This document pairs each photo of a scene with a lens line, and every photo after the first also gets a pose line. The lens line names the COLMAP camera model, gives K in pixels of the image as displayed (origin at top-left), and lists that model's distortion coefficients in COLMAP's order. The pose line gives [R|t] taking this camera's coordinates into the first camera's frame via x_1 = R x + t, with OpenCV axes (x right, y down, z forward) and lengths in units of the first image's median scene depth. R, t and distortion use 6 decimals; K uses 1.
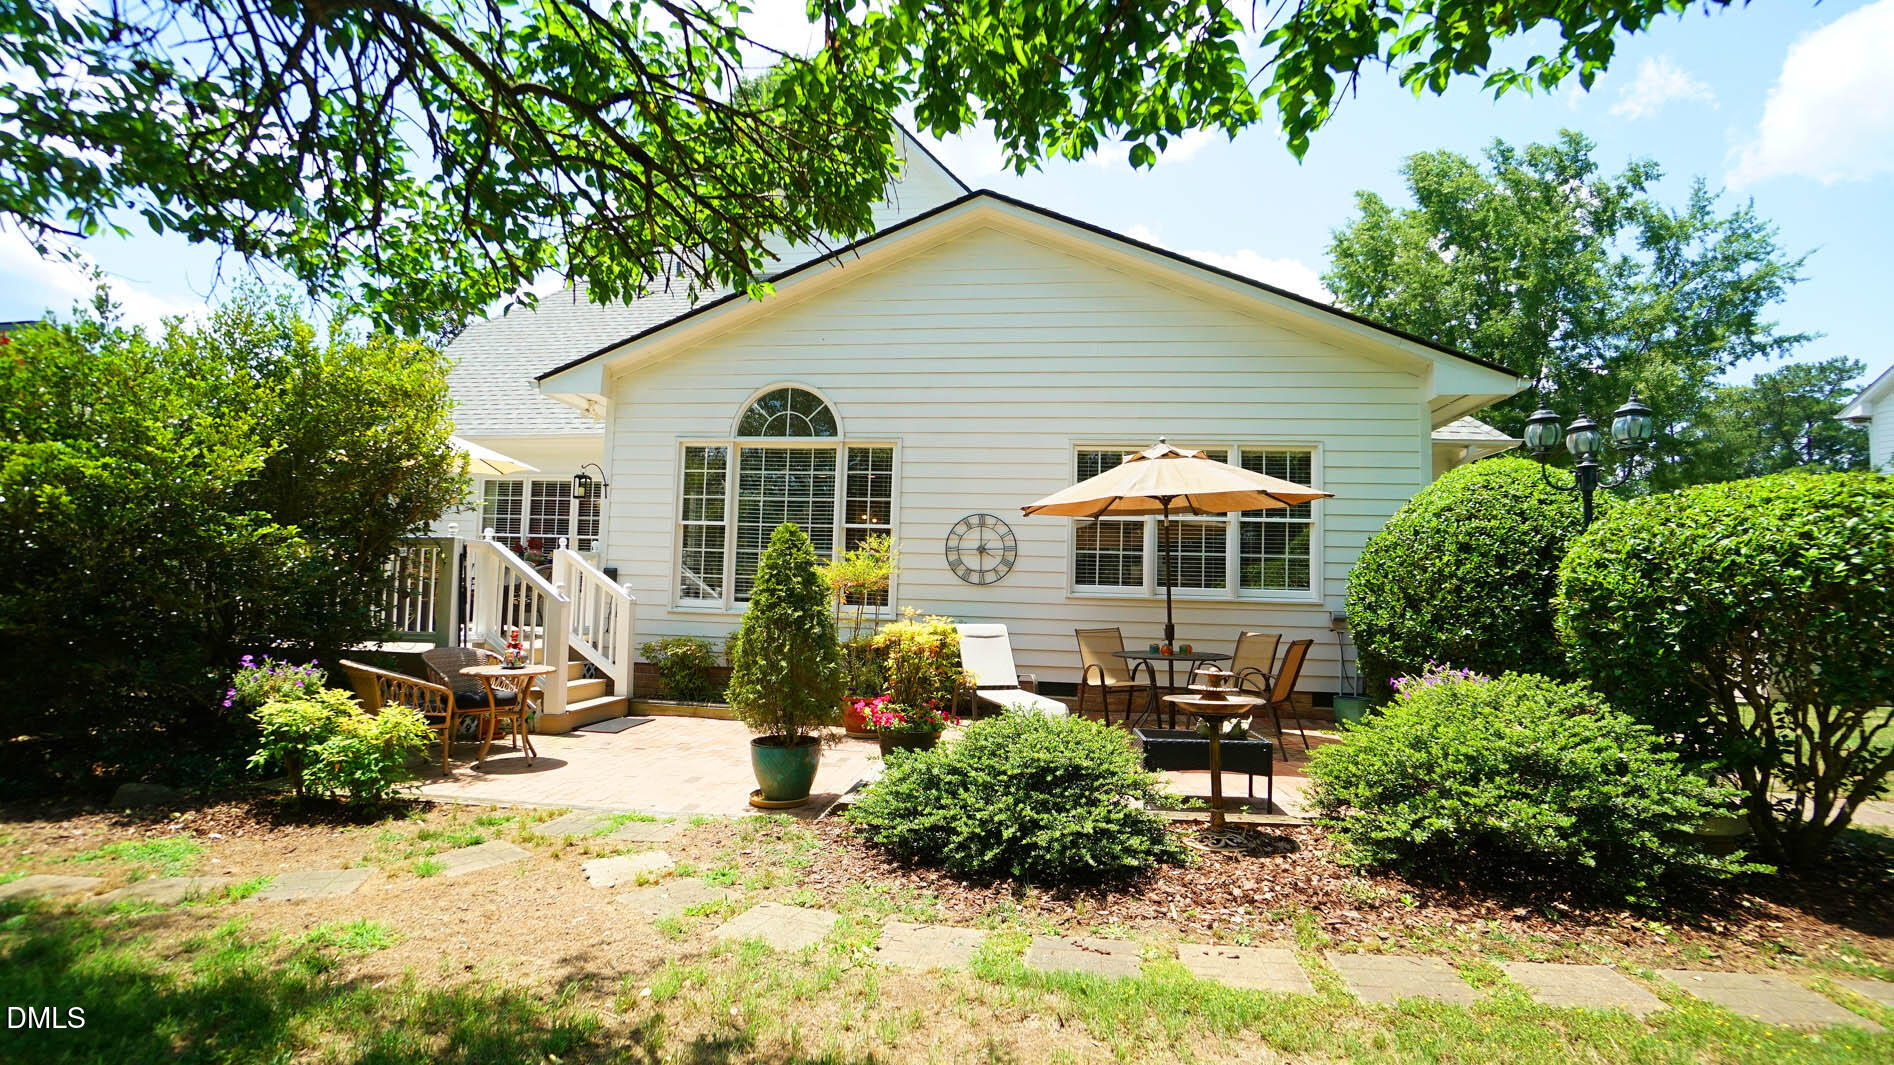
lens RADIAL K [[840.4, 0, 947.4], [0, 840.4, 530.1], [0, 0, 1]] dist [-0.034922, 0.001847]
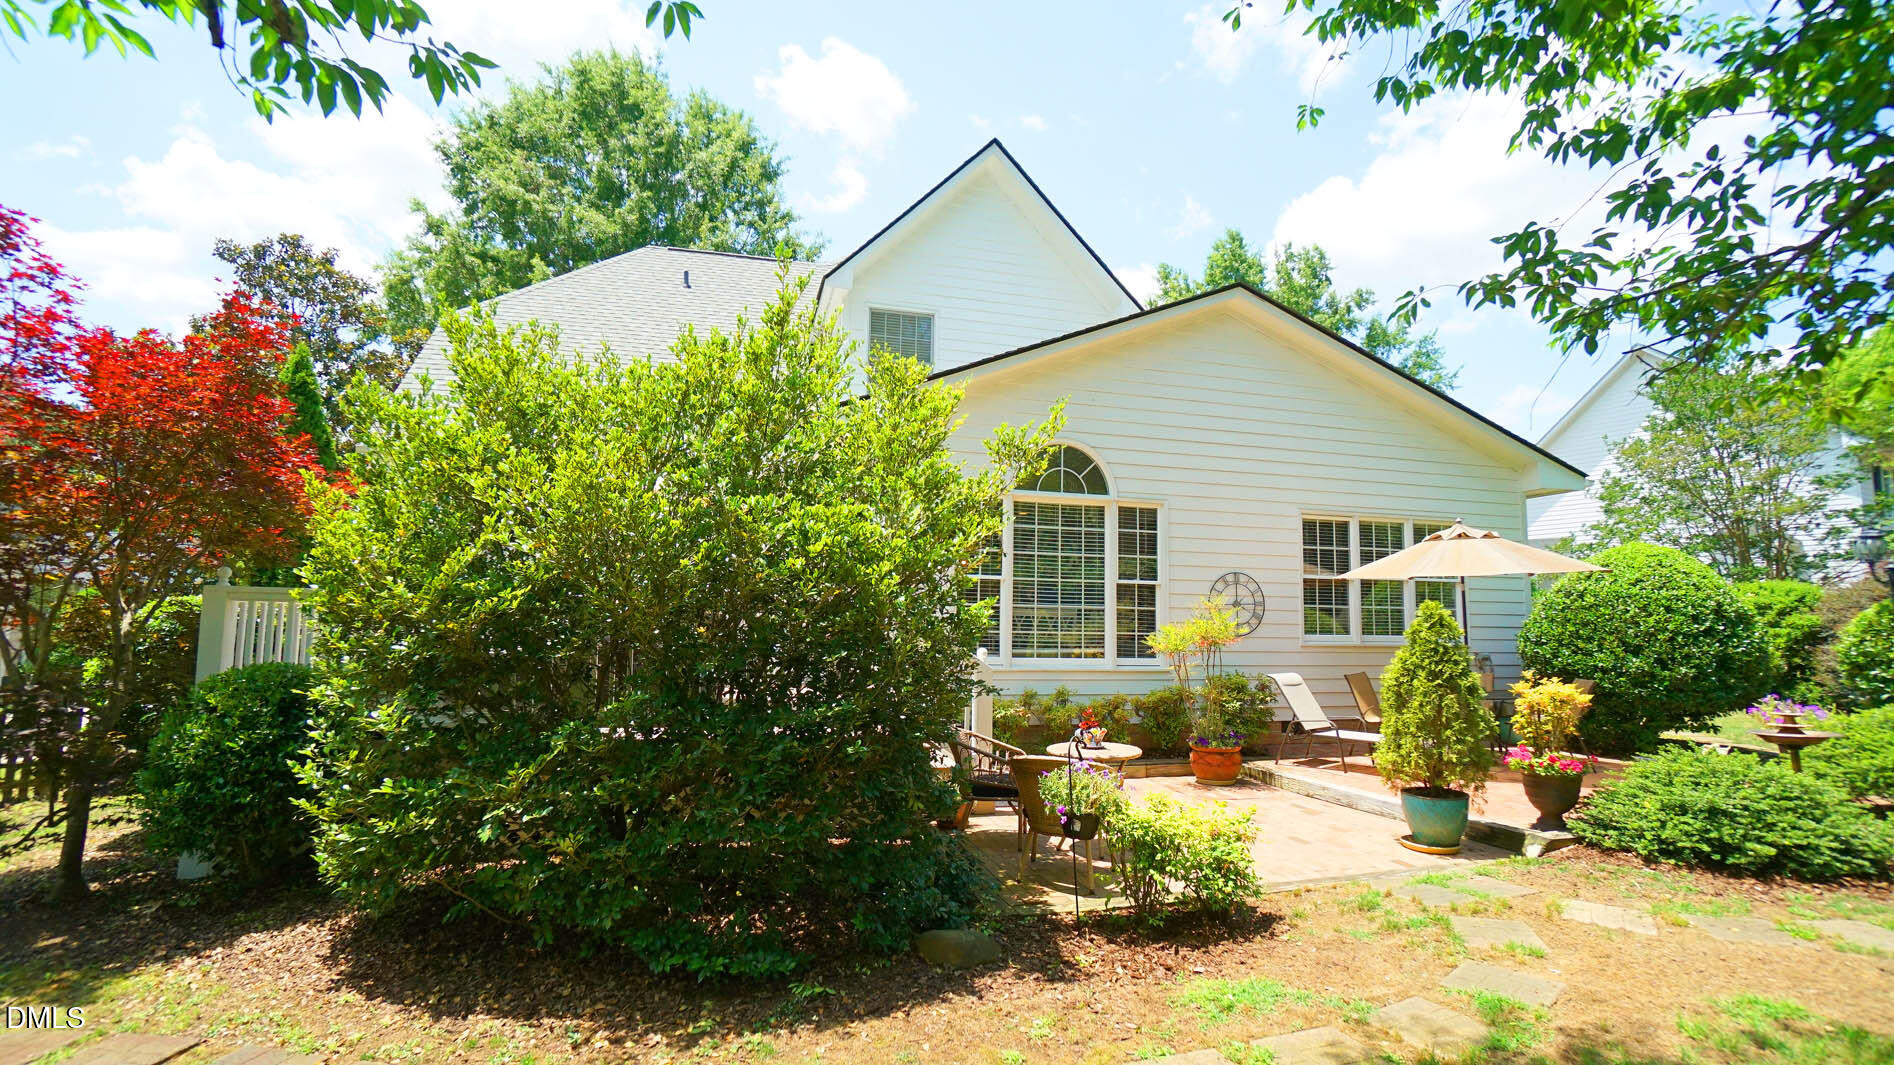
lens RADIAL K [[840.4, 0, 948.9], [0, 840.4, 535.7], [0, 0, 1]] dist [-0.034922, 0.001847]
pose [[0.936522, 0.031506, 0.349190, -0.684436], [-0.019933, 0.999128, -0.036686, -0.019047], [-0.350042, 0.027397, 0.936333, 0.093698]]
